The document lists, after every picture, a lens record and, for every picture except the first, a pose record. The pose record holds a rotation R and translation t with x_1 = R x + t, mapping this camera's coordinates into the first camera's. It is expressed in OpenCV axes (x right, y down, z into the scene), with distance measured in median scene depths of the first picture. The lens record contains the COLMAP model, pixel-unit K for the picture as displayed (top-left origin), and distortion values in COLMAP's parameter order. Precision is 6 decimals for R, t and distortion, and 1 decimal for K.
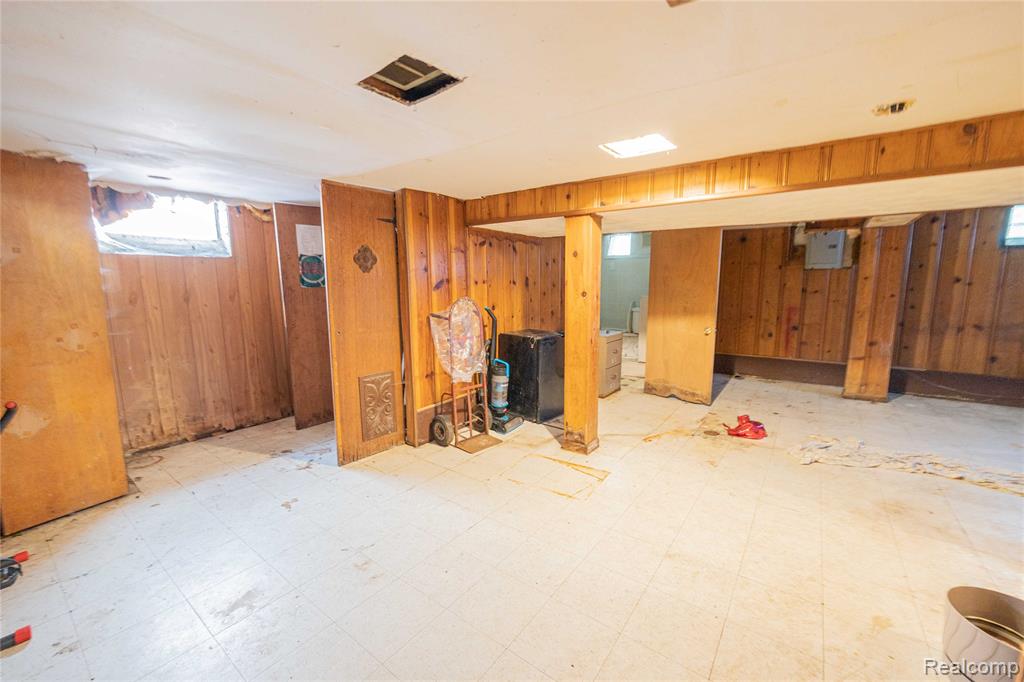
lens RADIAL K [[406.4, 0, 513.8], [0, 406.4, 342.8], [0, 0, 1]] dist [-0.000599, 0.000076]
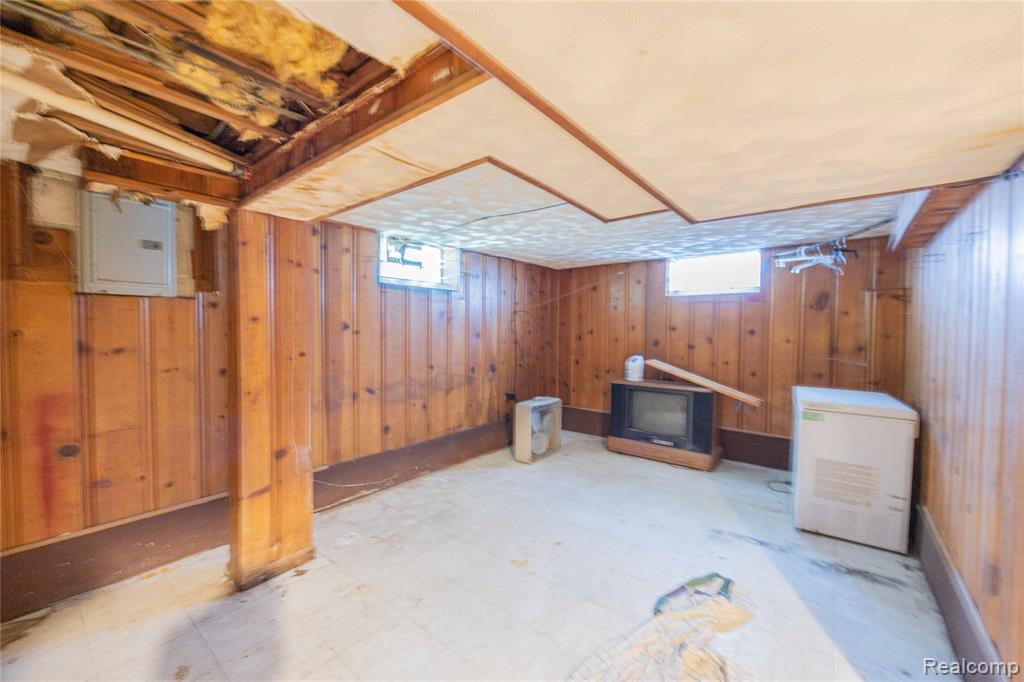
lens RADIAL K [[406.4, 0, 513.8], [0, 406.4, 342.8], [0, 0, 1]] dist [-0.000599, 0.000076]
pose [[0.042102, -0.021531, 0.998881, 0.412958], [0.143585, 0.989520, 0.015278, -0.096990], [-0.988742, 0.142781, 0.044752, 0.685575]]
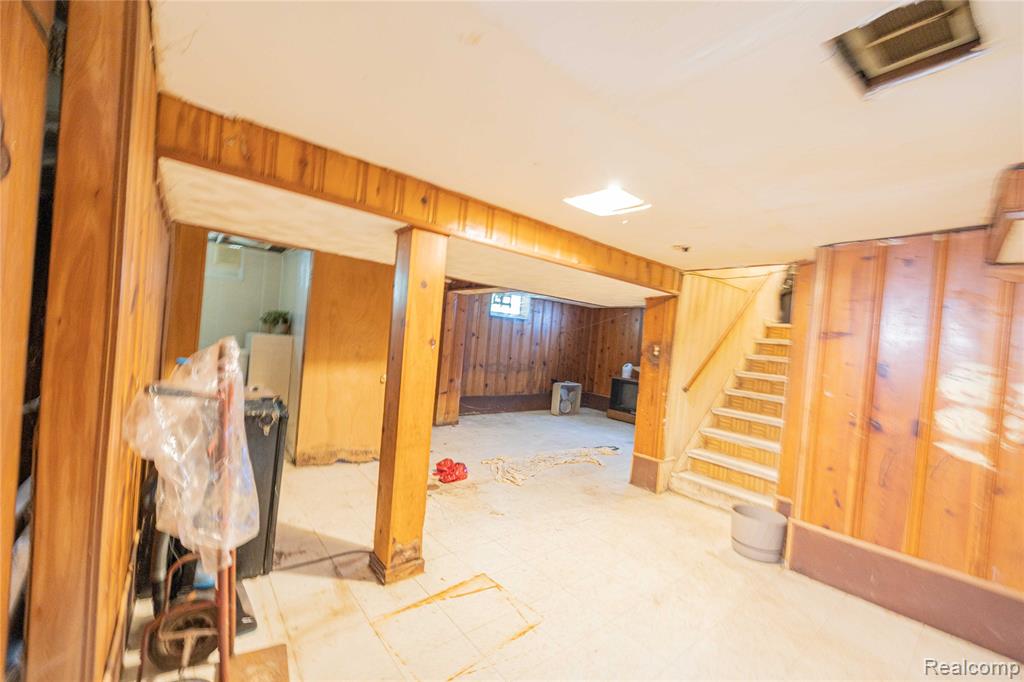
lens RADIAL K [[406.4, 0, 513.8], [0, 406.4, 342.8], [0, 0, 1]] dist [-0.000599, 0.000076]
pose [[0.251698, 0.022673, 0.967540, -0.334509], [0.058826, 0.997519, -0.038678, -0.056718], [-0.966016, 0.066652, 0.249740, 0.474136]]
